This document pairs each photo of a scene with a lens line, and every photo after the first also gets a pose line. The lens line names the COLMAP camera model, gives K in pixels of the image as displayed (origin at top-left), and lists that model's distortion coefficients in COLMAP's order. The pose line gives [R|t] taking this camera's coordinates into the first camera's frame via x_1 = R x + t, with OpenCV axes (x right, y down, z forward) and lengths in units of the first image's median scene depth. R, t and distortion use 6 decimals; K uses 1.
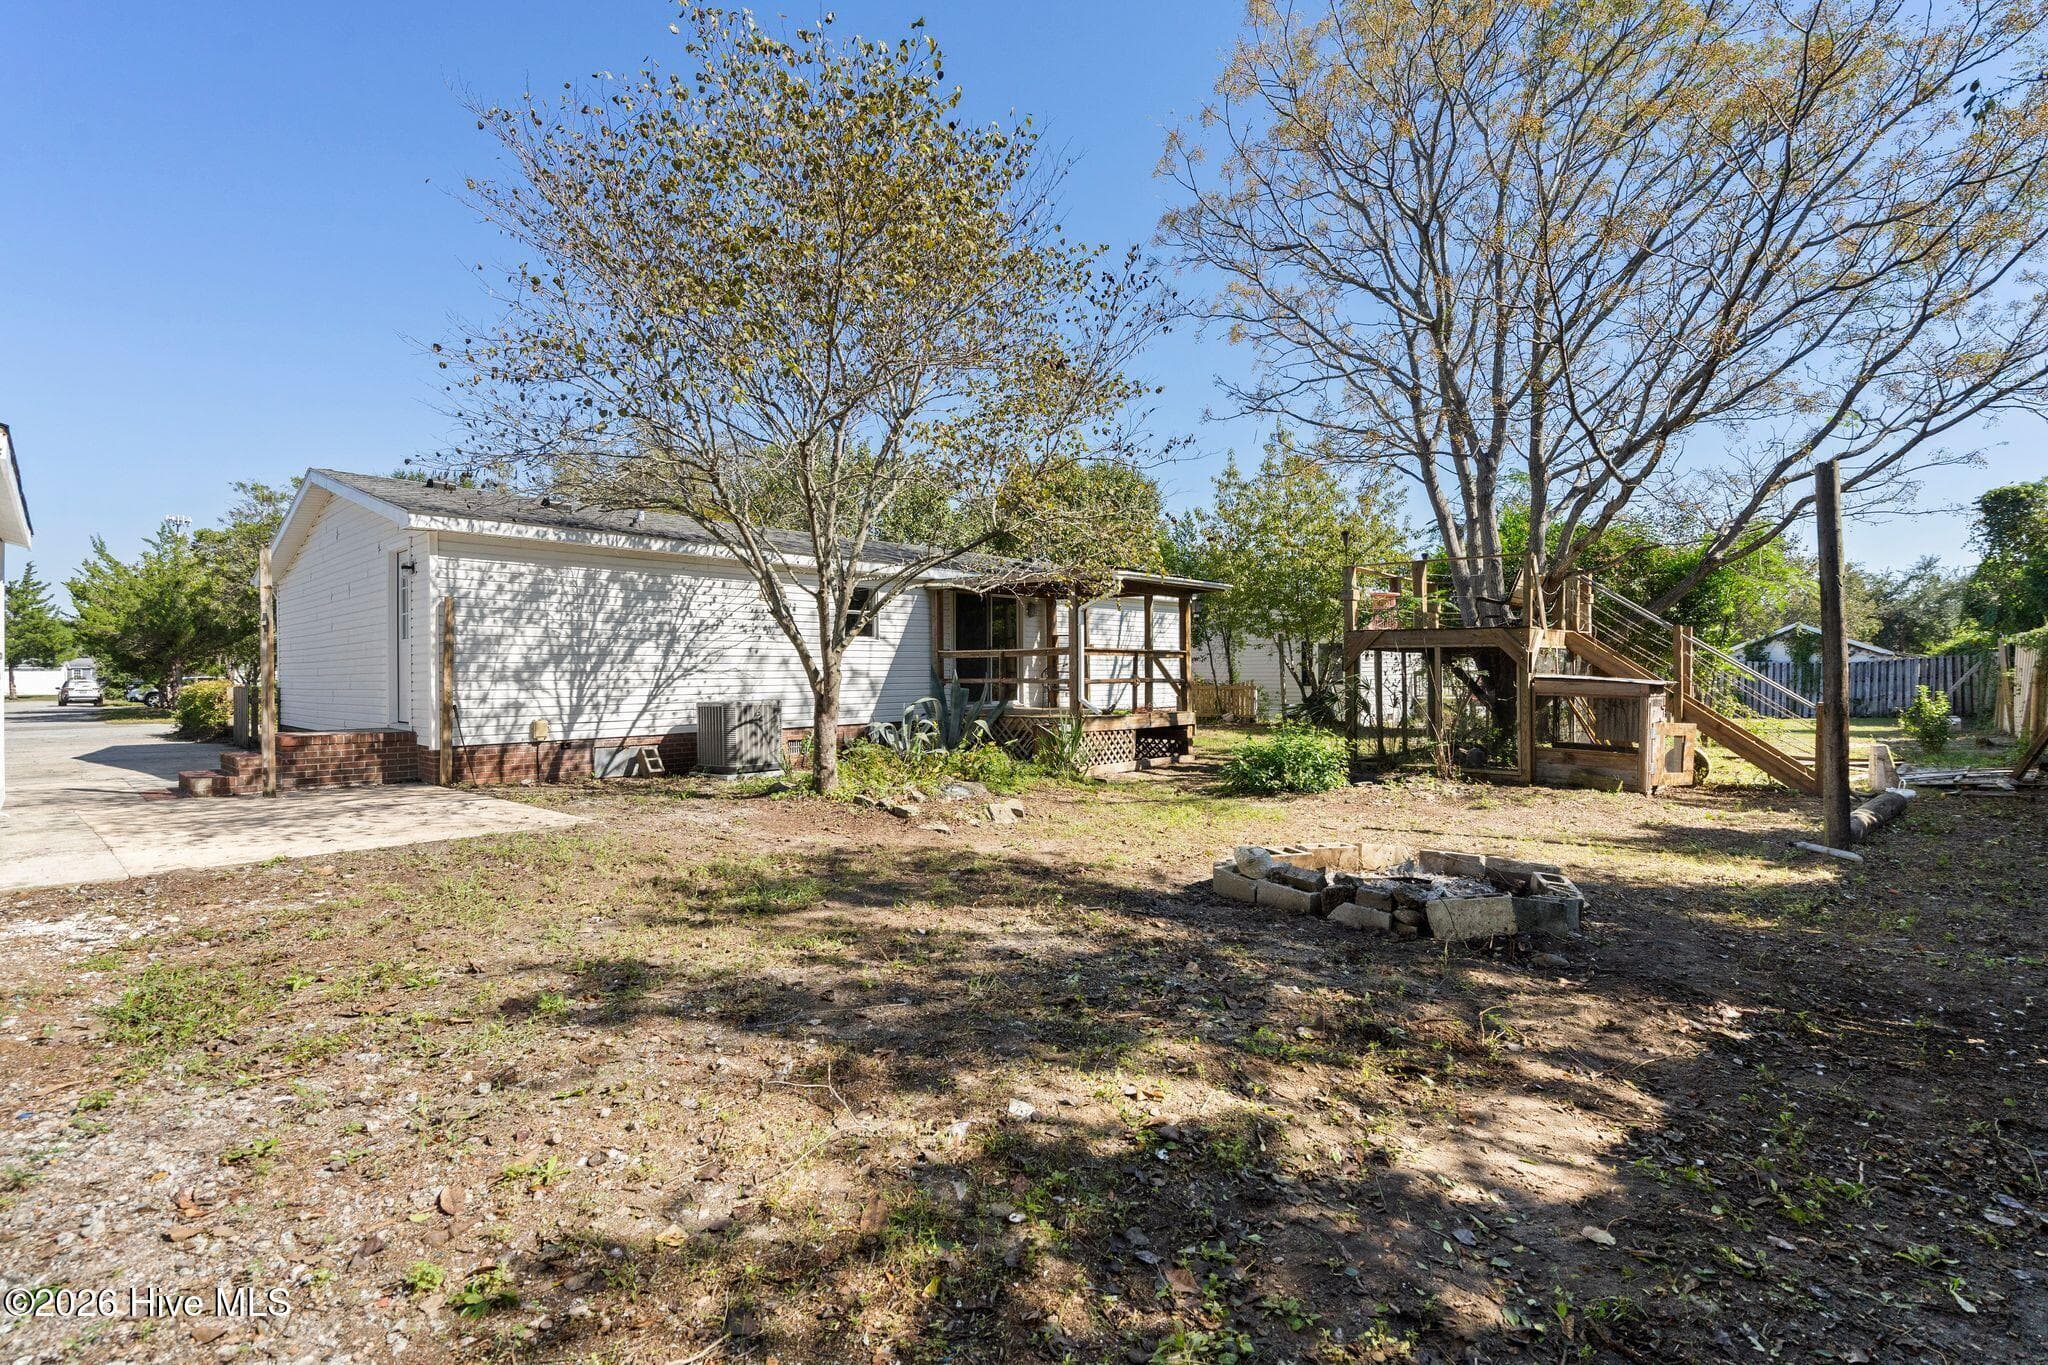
lens RADIAL K [[943.9, 0, 1024.4], [0, 943.9, 672.8], [0, 0, 1]] dist [-0.000307, 0.000099]
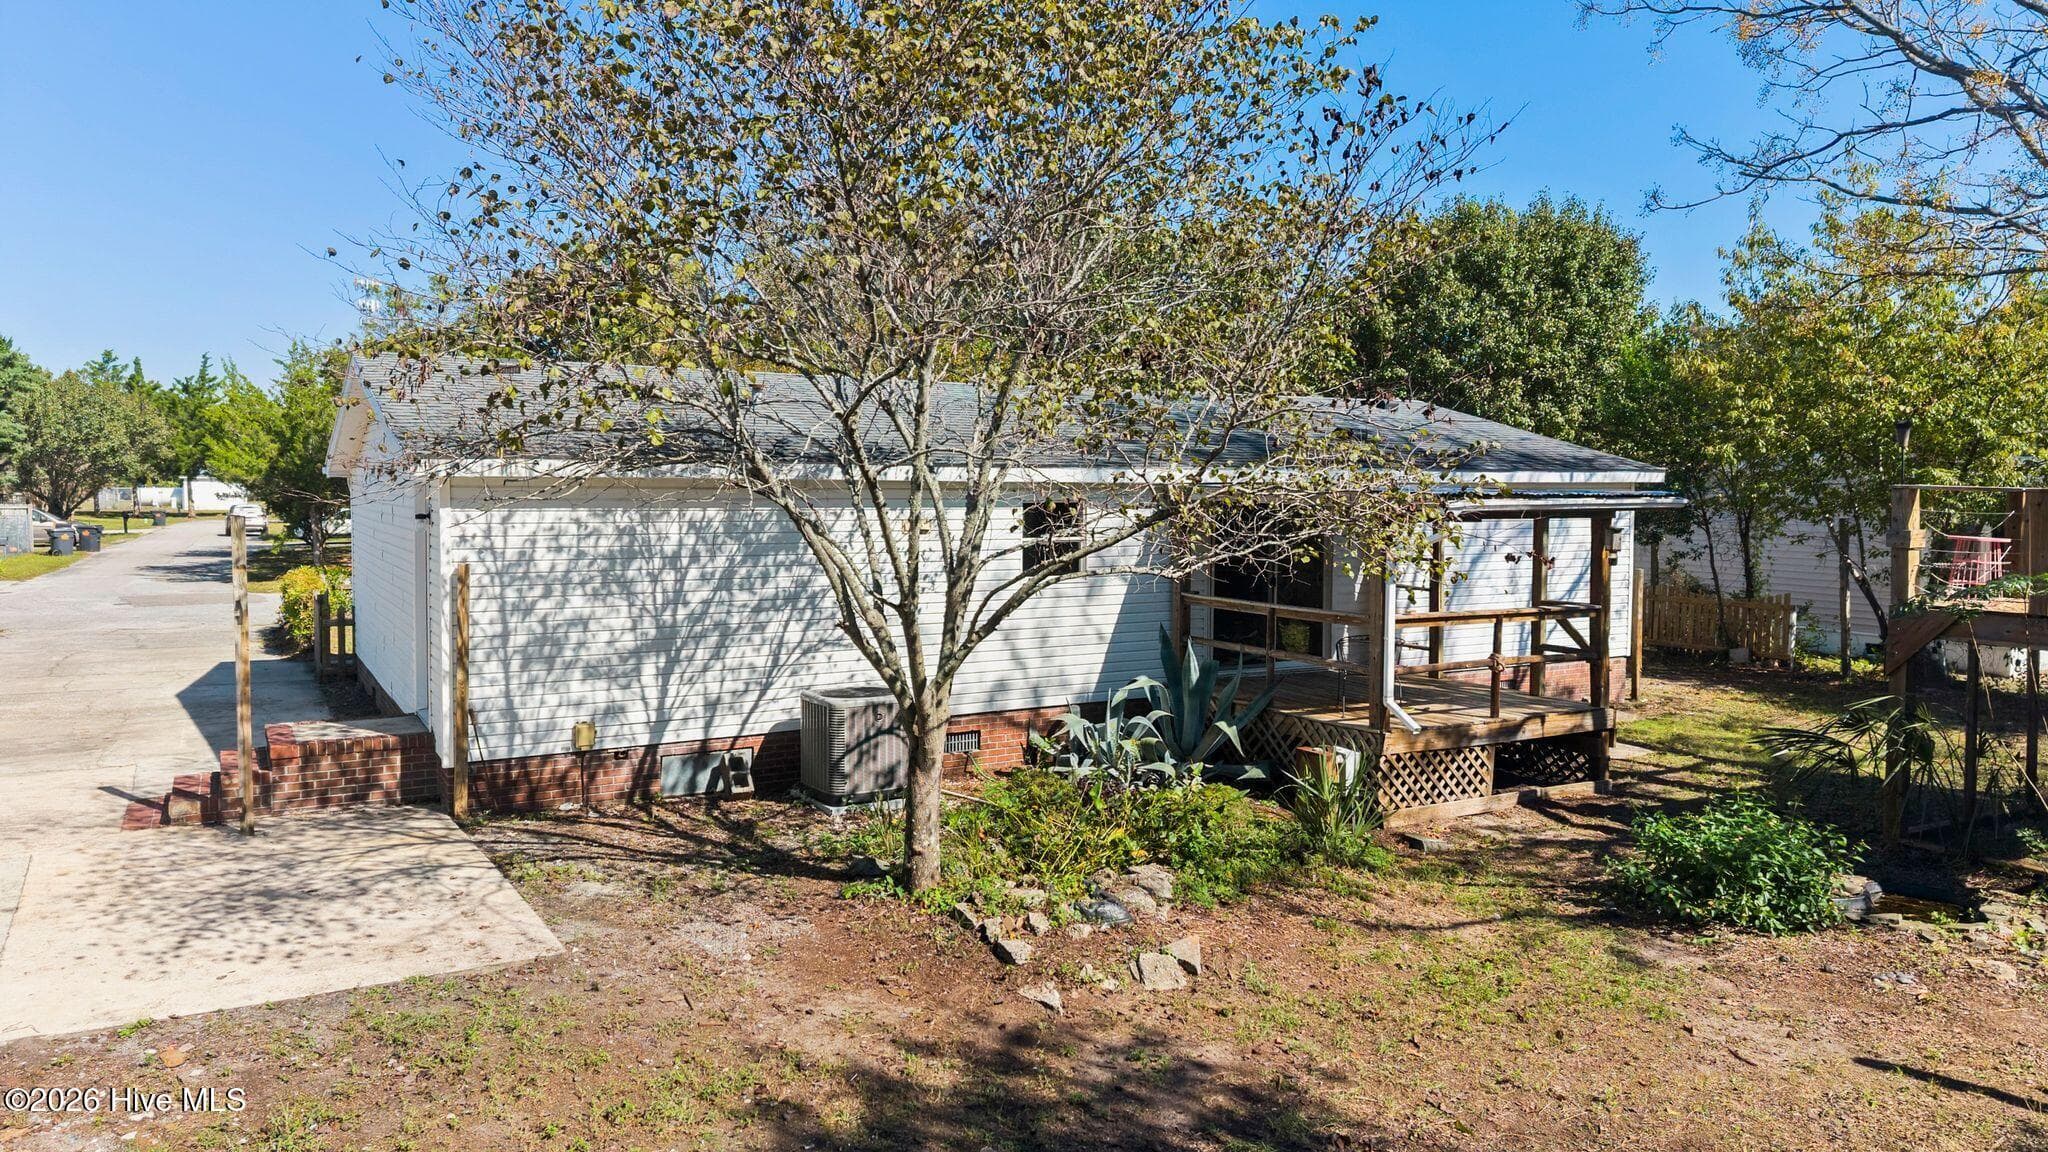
lens RADIAL K [[1407.4, 0, 1024.0], [0, 1407.4, 576.0], [0, 0, 1]] dist [0.020557, 0.000025]
pose [[0.953503, 0.034930, -0.299351, 0.102627], [-0.013611, 0.997238, 0.073009, -0.114095], [0.301075, -0.065540, 0.951346, 0.057412]]
